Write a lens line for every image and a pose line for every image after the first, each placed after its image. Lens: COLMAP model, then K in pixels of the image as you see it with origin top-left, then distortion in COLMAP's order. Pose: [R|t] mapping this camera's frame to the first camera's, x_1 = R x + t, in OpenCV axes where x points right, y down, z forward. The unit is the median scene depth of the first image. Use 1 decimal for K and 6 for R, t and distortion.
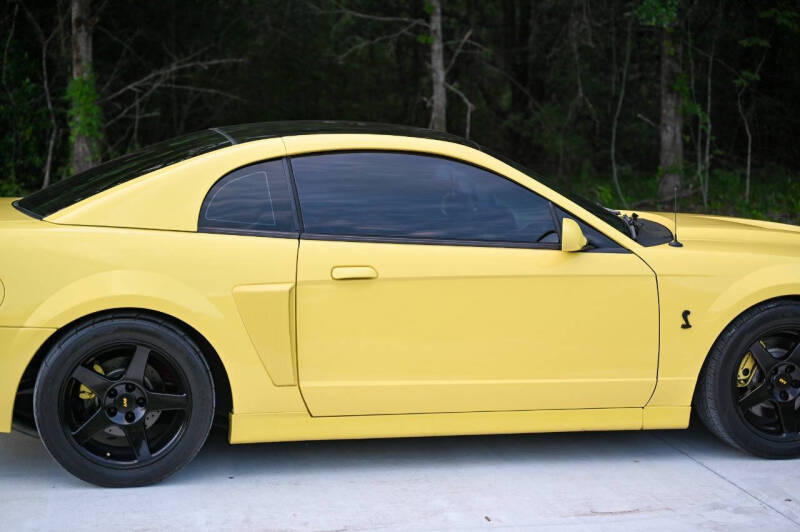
lens RADIAL K [[1491.8, 0, 400.0], [0, 1491.8, 266.0], [0, 0, 1]] dist [-0.049788, -0.055481]
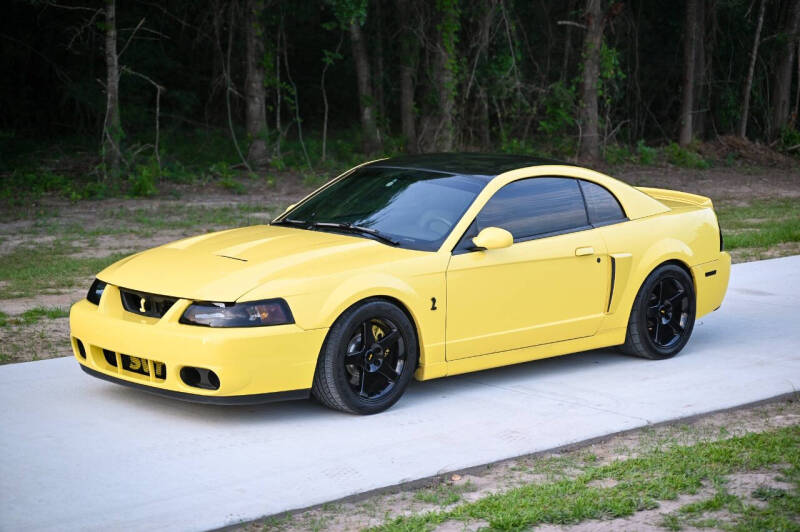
lens RADIAL K [[1705.5, 0, 400.0], [0, 1705.5, 266.0], [0, 0, 1]] dist [-0.034269, -0.327162]
pose [[0.843421, -0.070000, 0.532673, -0.481178], [0.054573, 0.997510, 0.044676, -0.020141], [-0.534474, -0.008611, 0.845141, -0.180074]]
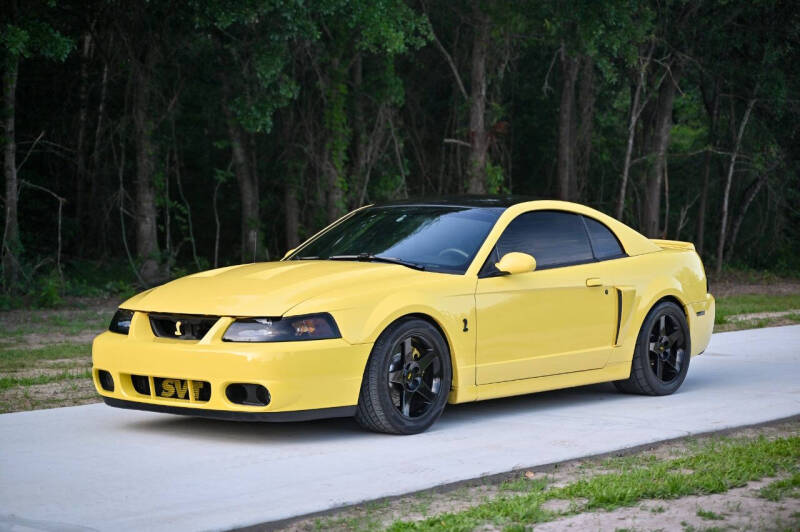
lens RADIAL K [[1705.5, 0, 400.0], [0, 1705.5, 266.0], [0, 0, 1]] dist [-0.034269, -0.327162]
pose [[0.780043, -0.032337, 0.624889, -0.536396], [0.079137, 0.995743, -0.047258, 0.021179], [-0.620701, 0.086315, 0.779282, -0.138182]]
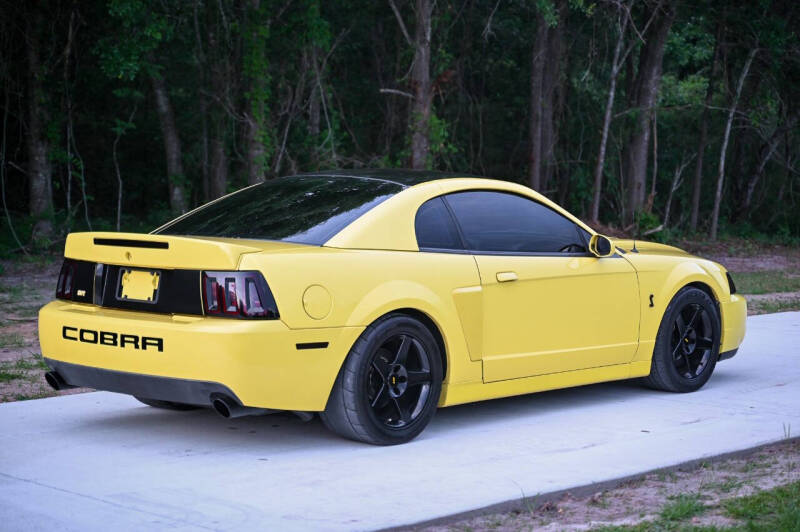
lens RADIAL K [[1662.6, 0, 397.8], [0, 1662.6, 267.0], [0, 0, 1]] dist [-0.036040, -0.067016]
pose [[0.813594, -0.039335, 0.580101, -0.312917], [0.060830, 0.997992, -0.017643, 0.005204], [-0.578242, 0.049642, 0.814353, -0.064822]]
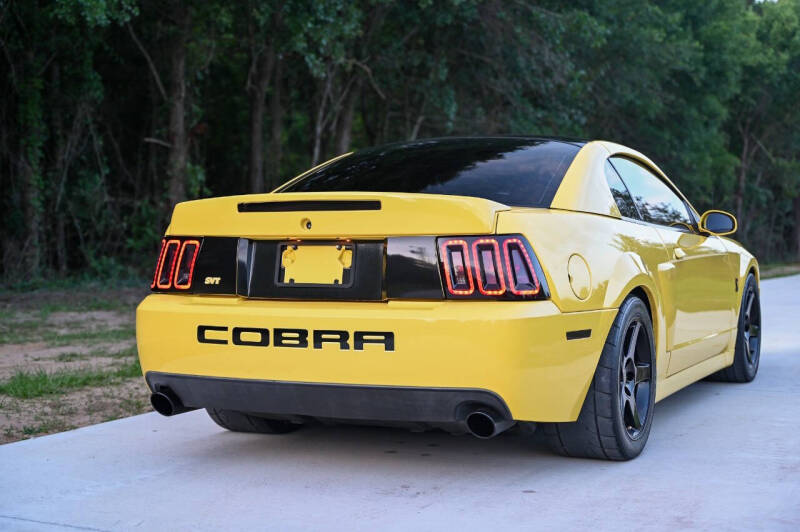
lens RADIAL K [[1242.7, 0, 400.0], [0, 1242.7, 266.0], [0, 0, 1]] dist [0.005910, -0.034467]
pose [[0.606904, -0.034893, 0.794009, -0.295367], [0.095740, 0.994970, -0.029455, 0.007067], [-0.788988, 0.093895, 0.607192, 0.172893]]
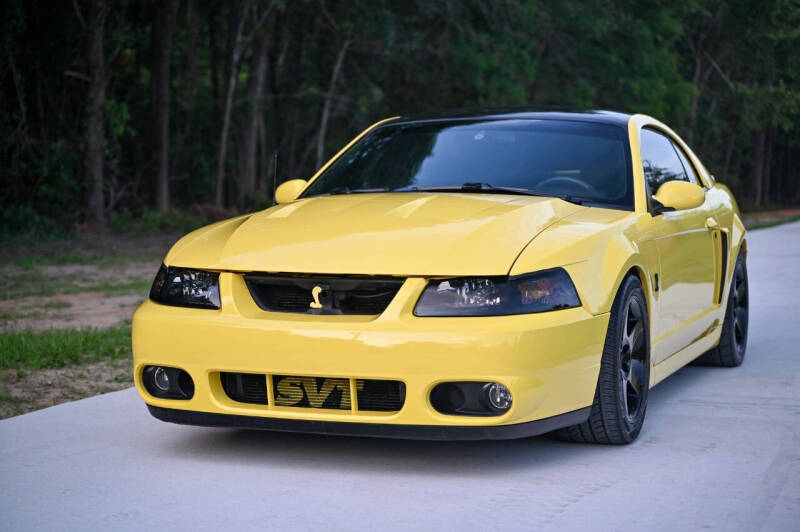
lens RADIAL K [[1662.6, 0, 397.8], [0, 1662.6, 267.0], [0, 0, 1]] dist [-0.036040, -0.067016]
pose [[0.522171, -0.062058, 0.850580, -0.529671], [0.099000, 0.995017, 0.011820, 0.002701], [-0.847075, 0.078035, 0.525713, 0.120469]]
